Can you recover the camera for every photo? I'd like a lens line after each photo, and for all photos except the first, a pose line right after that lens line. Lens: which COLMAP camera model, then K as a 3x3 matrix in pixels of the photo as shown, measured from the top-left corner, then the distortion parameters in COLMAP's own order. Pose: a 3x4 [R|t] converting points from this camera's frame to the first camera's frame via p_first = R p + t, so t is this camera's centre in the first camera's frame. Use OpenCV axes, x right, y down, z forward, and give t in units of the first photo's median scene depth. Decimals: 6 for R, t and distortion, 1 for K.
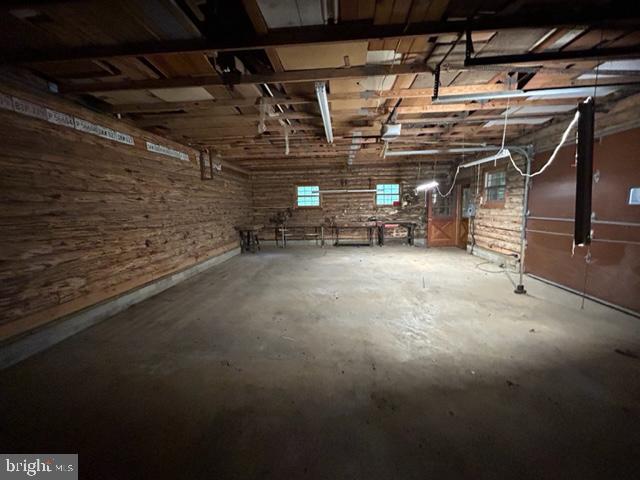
lens RADIAL K [[258.8, 0, 319.0], [0, 258.8, 238.0], [0, 0, 1]] dist [0.002342, -0.000330]
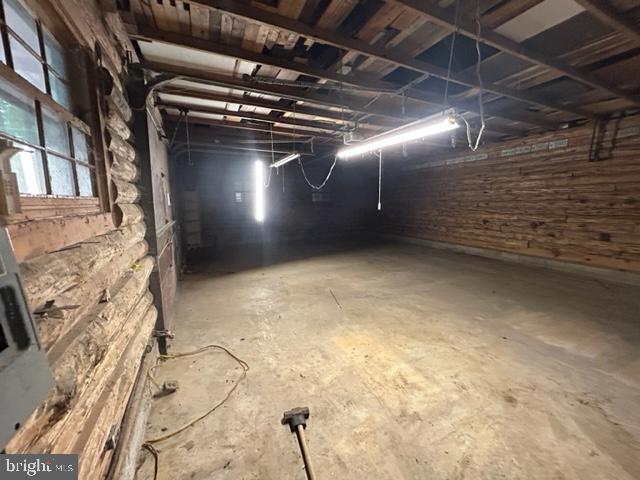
lens RADIAL K [[258.8, 0, 321.8], [0, 258.8, 238.2], [0, 0, 1]] dist [0.002342, -0.000330]
pose [[-0.865211, 0.097165, -0.491903, 0.890106], [-0.038199, 0.965420, 0.257886, -0.232910], [0.499950, 0.241916, -0.831580, 1.752466]]
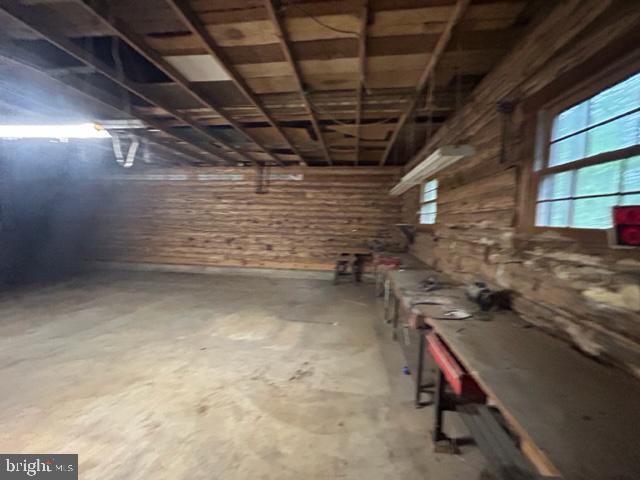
lens RADIAL K [[258.8, 0, 320.6], [0, 258.8, 237.6], [0, 0, 1]] dist [0.002342, -0.000330]
pose [[-0.048847, 0.082135, -0.995423, 0.849181], [-0.148669, 0.984913, 0.088563, -0.241586], [0.987680, 0.152315, -0.035899, 1.789278]]
